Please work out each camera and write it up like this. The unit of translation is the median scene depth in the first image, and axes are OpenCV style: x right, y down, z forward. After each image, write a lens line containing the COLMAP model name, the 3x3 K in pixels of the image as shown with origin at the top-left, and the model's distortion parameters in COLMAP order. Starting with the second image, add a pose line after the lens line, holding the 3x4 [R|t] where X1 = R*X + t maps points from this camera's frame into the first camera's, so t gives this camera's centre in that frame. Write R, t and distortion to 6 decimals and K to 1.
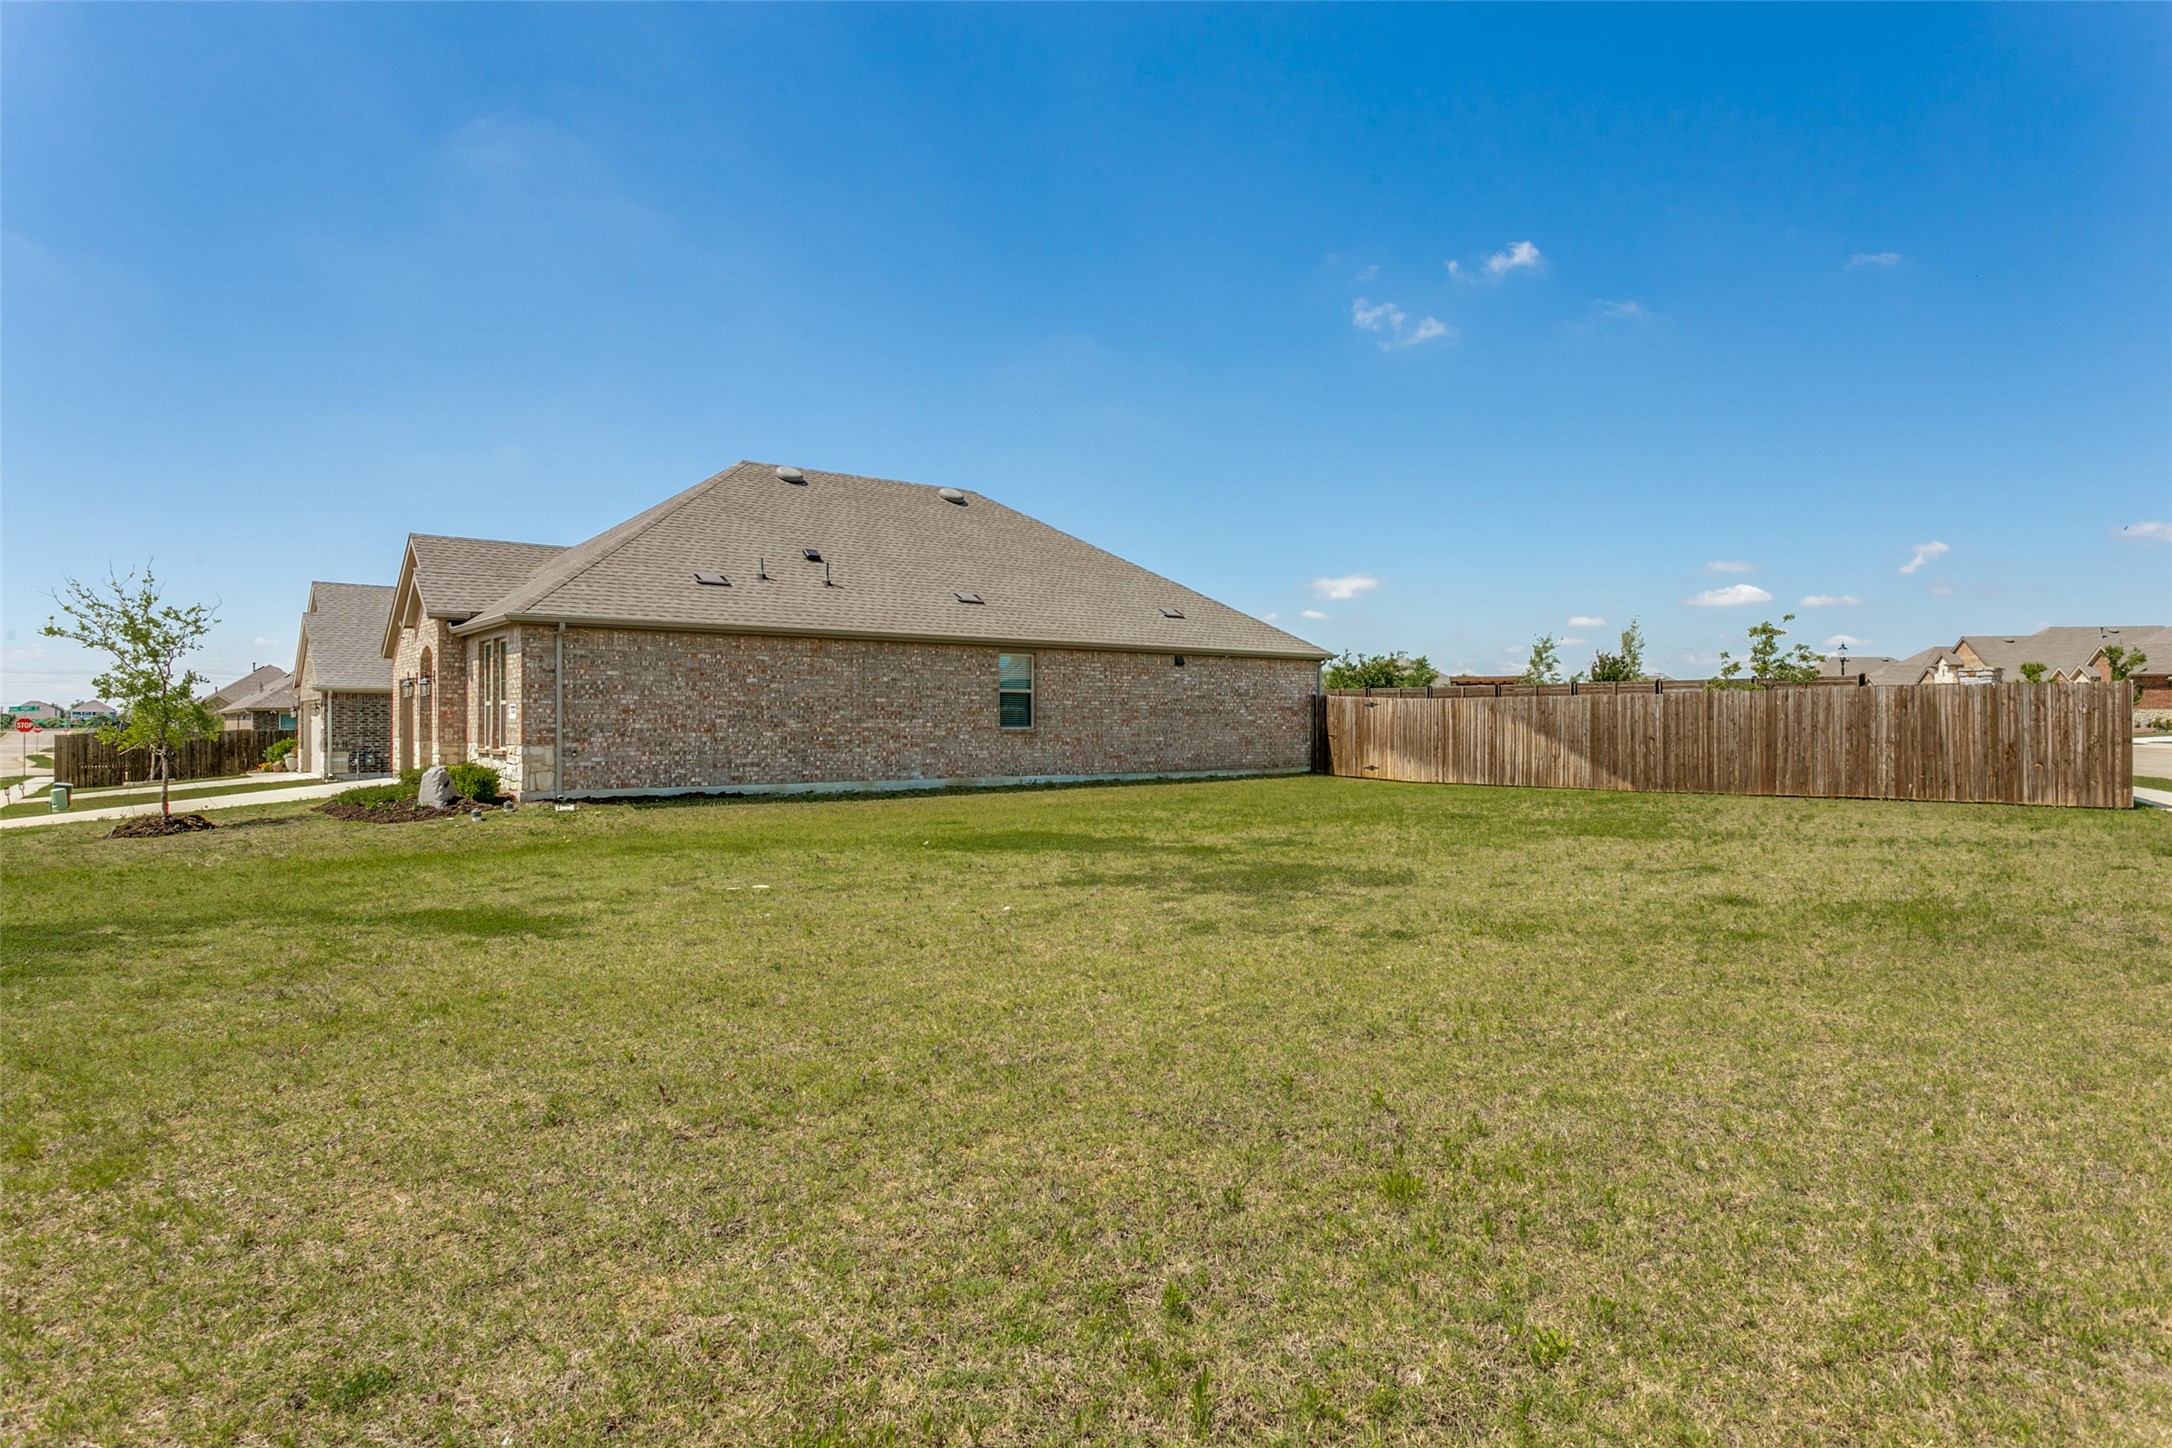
lens RADIAL K [[1291.2, 0, 1080.8], [0, 1291.2, 717.6], [0, 0, 1]] dist [-0.009179, -0.000290]
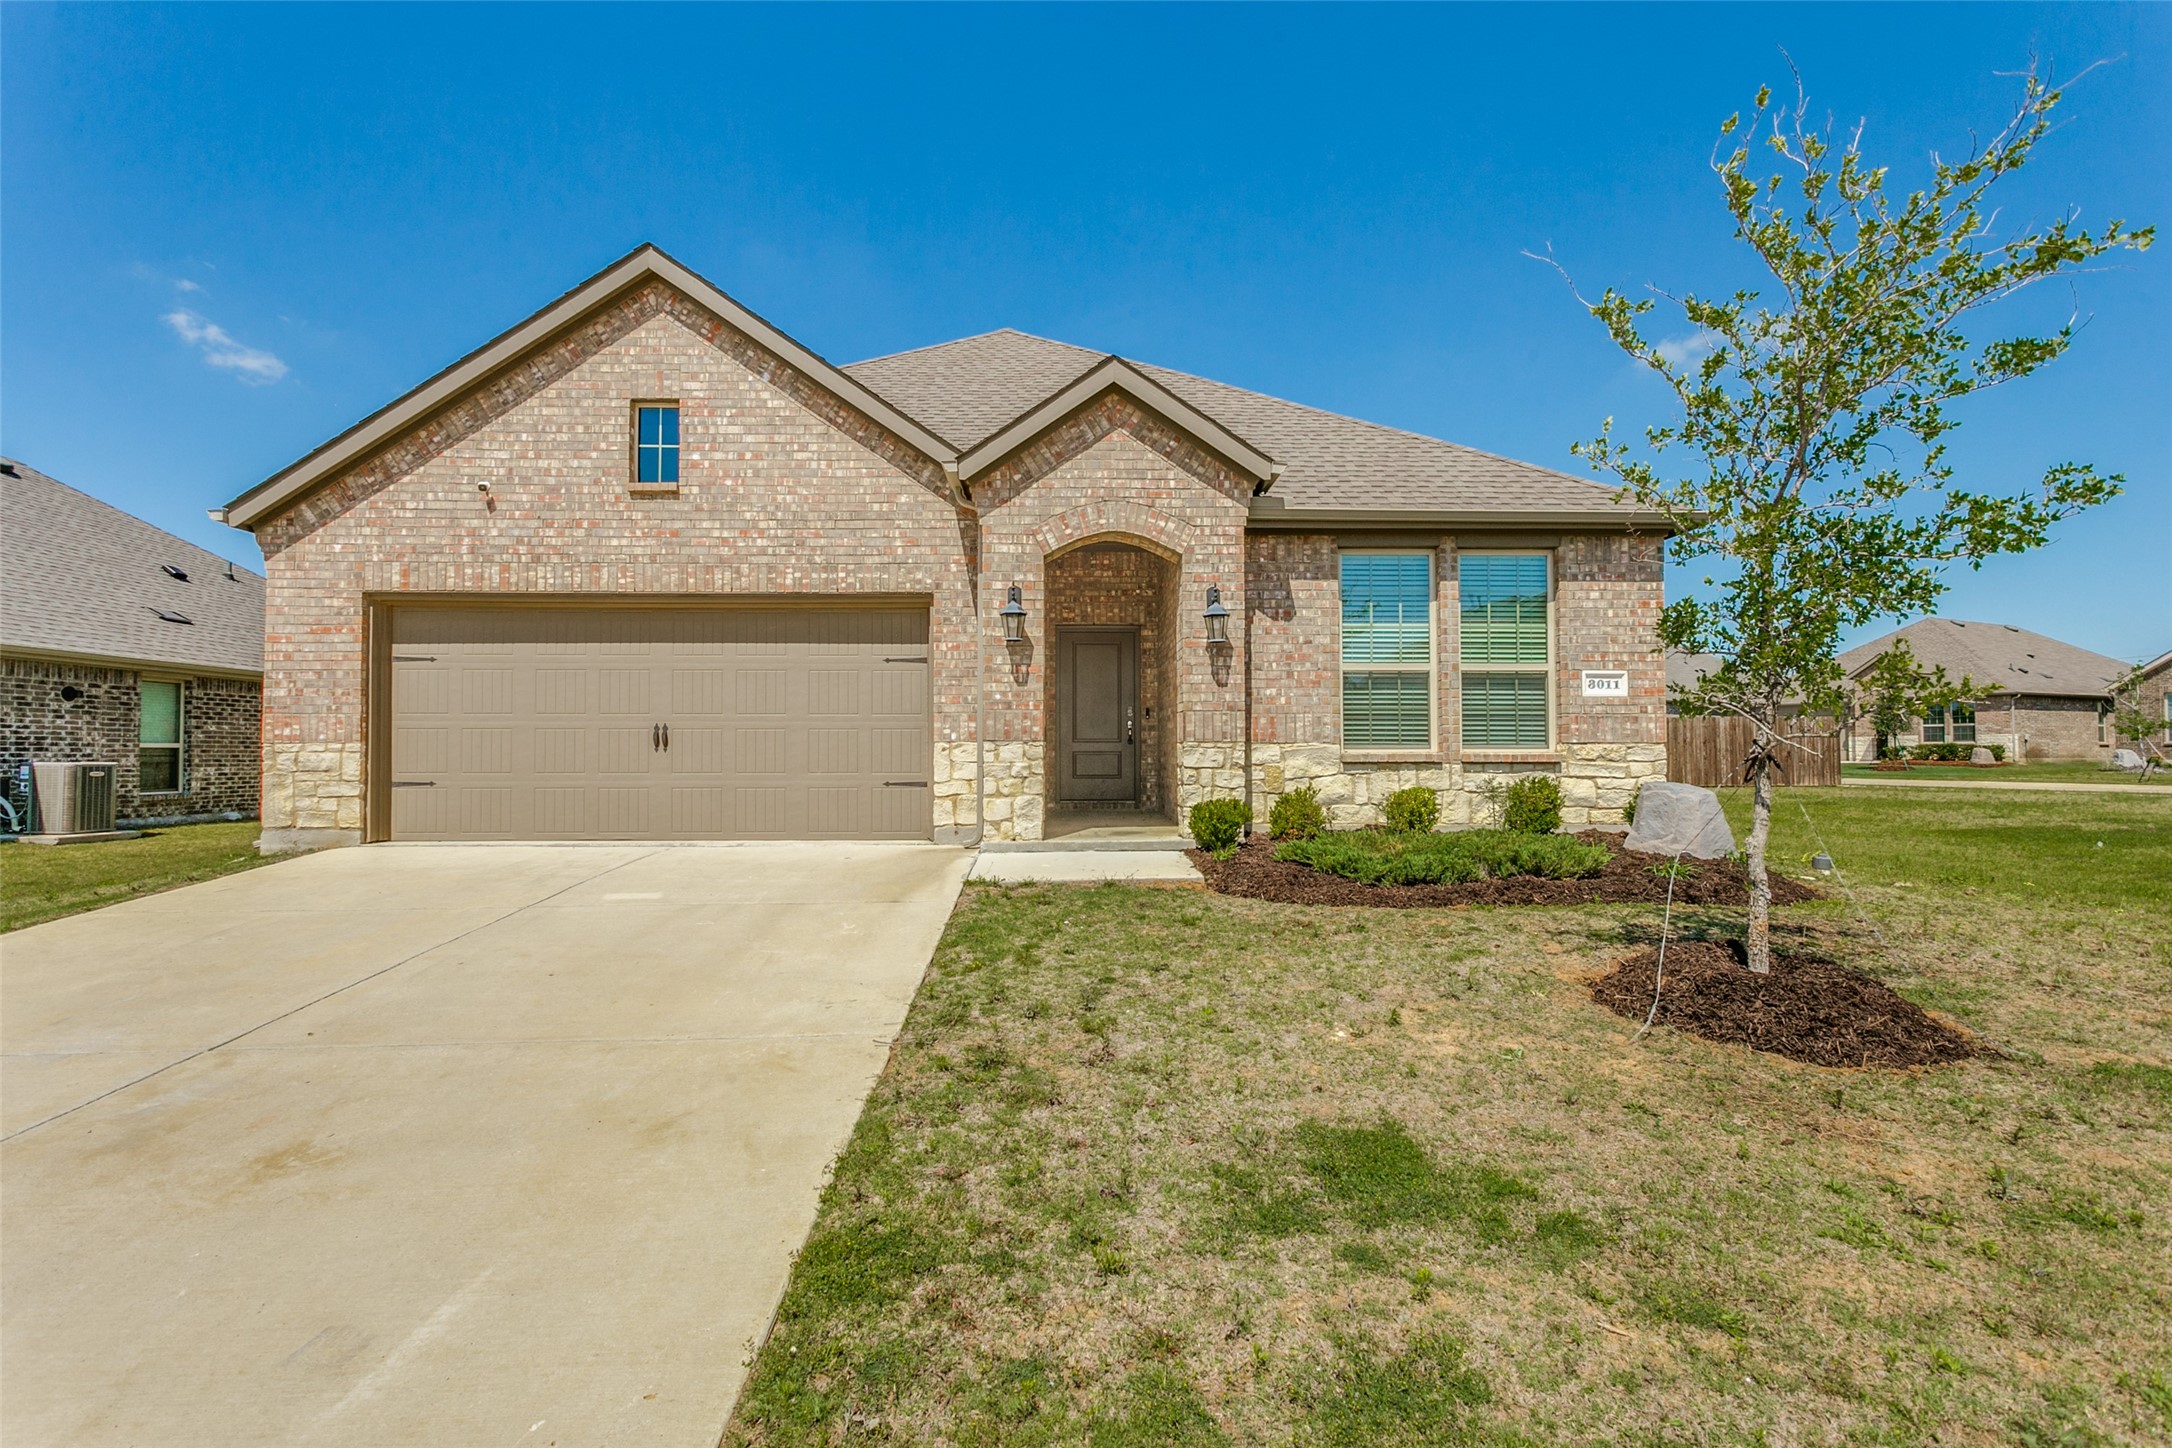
lens RADIAL K [[1028.4, 0, 1093.1], [0, 1028.4, 725.9], [0, 0, 1]] dist [0.003939, 0.000765]
pose [[0.567563, 0.024324, 0.822970, -0.803801], [-0.003028, 0.999618, -0.027457, 0.022607], [-0.823324, 0.013091, 0.567421, 0.806745]]
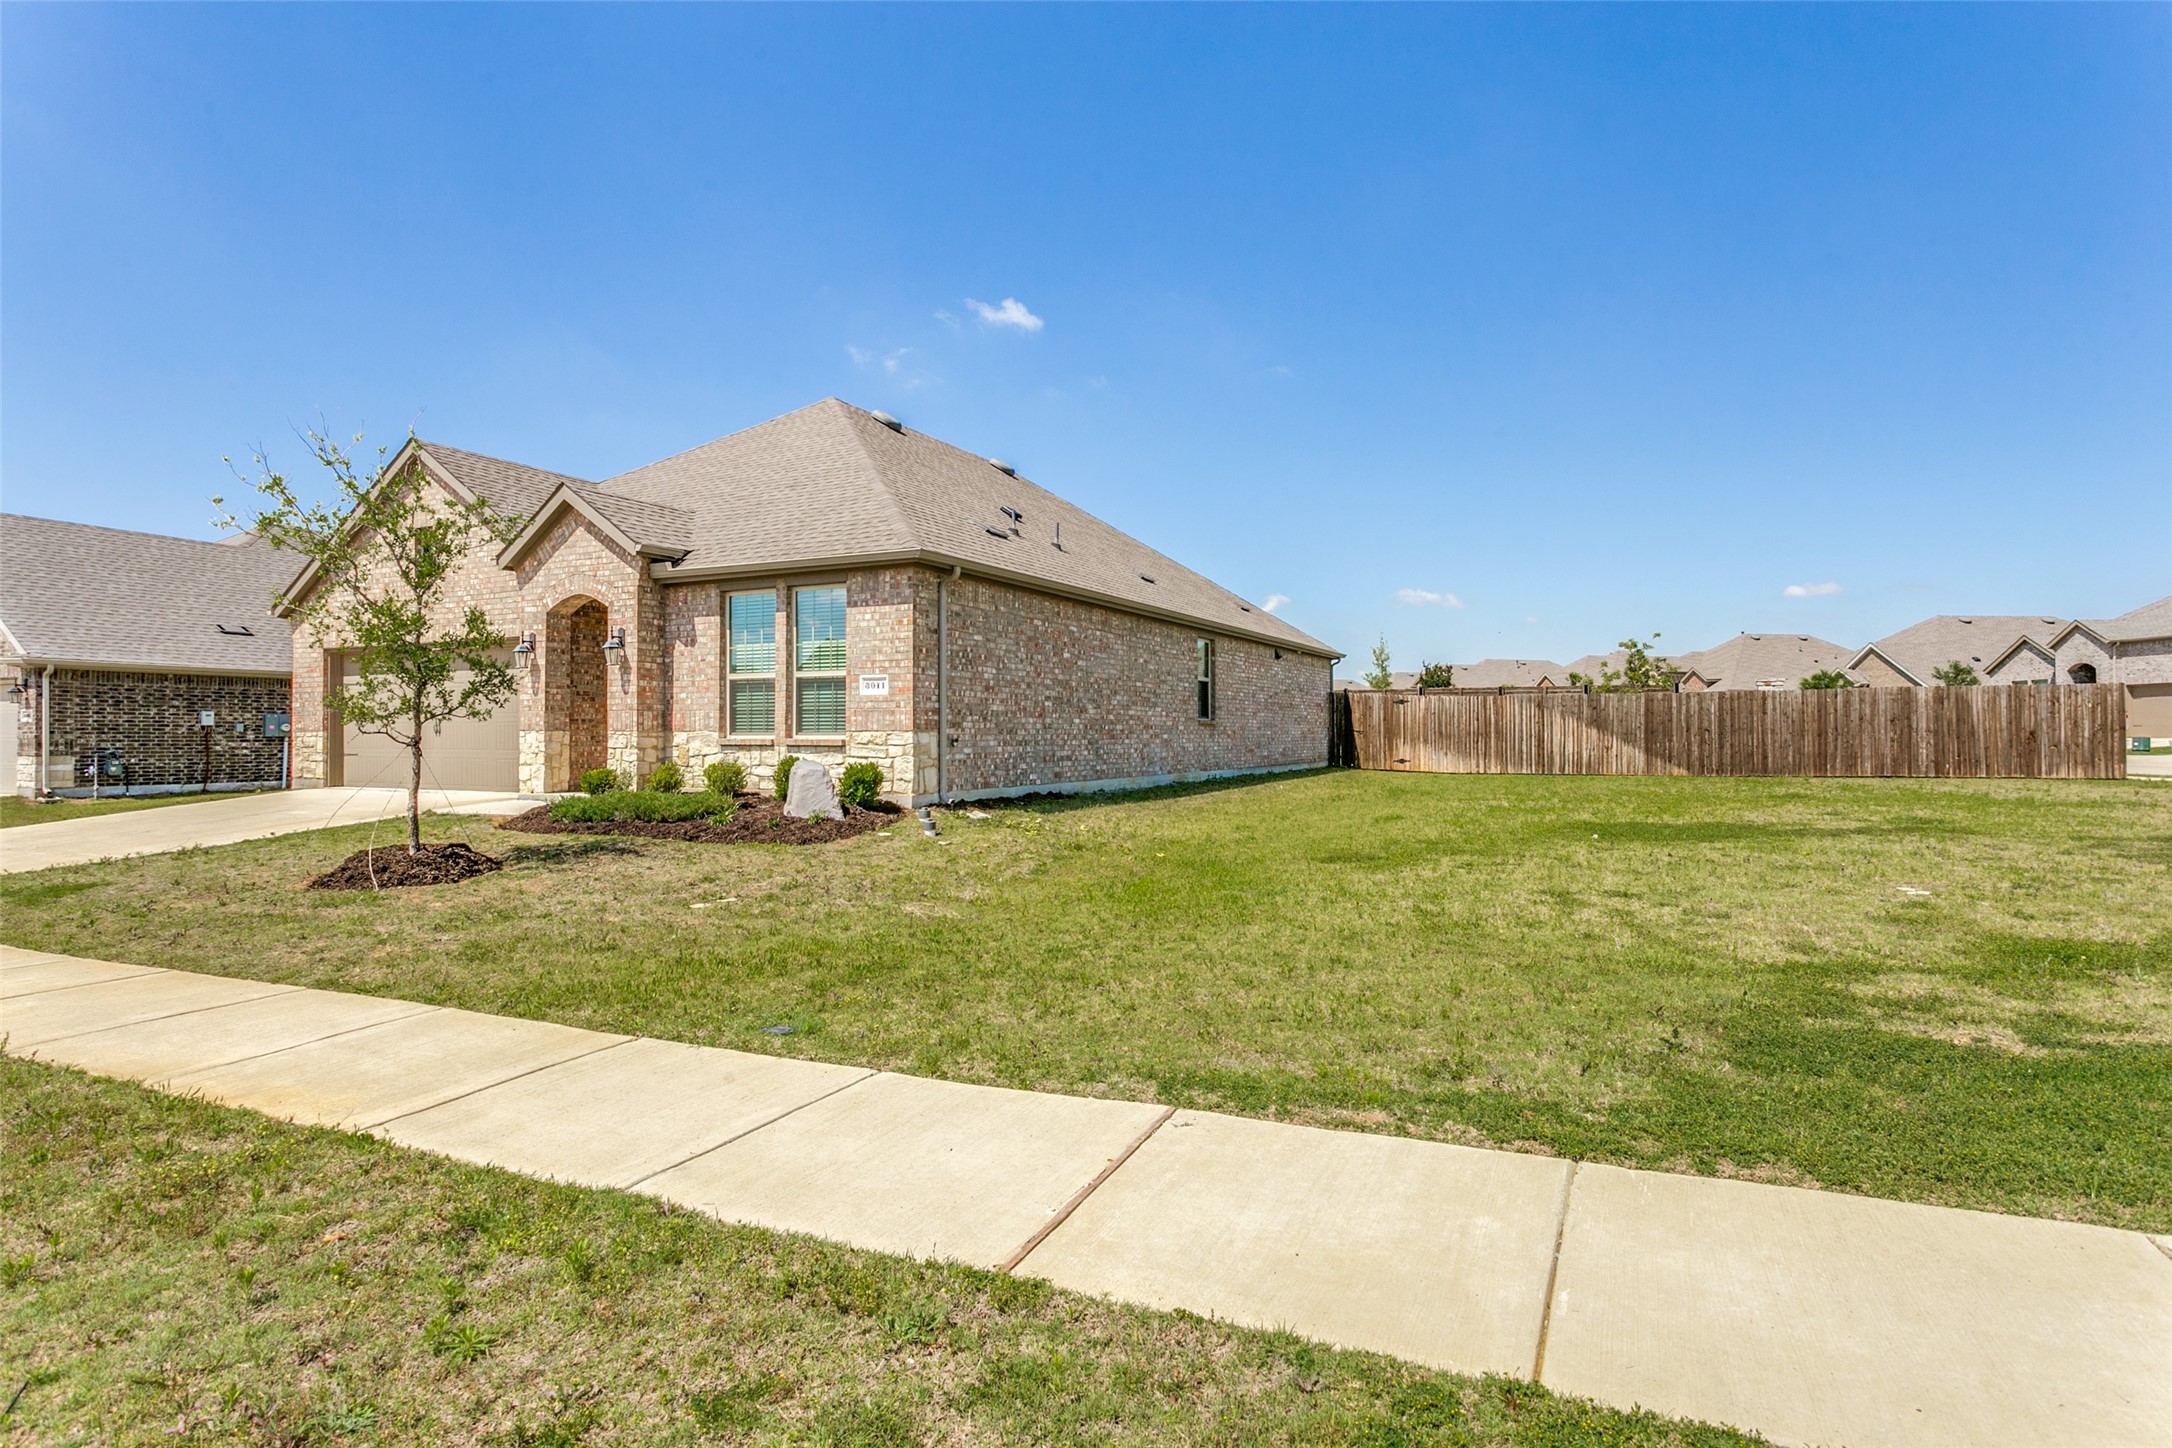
lens RADIAL K [[1195.4, 0, 1085.7], [0, 1195.4, 732.0], [0, 0, 1]] dist [-0.005704, -0.000405]
pose [[0.893265, 0.001045, 0.449530, -0.544095], [-0.001716, 0.999998, 0.001084, 0.017630], [-0.449528, -0.001740, 0.893265, 0.294266]]
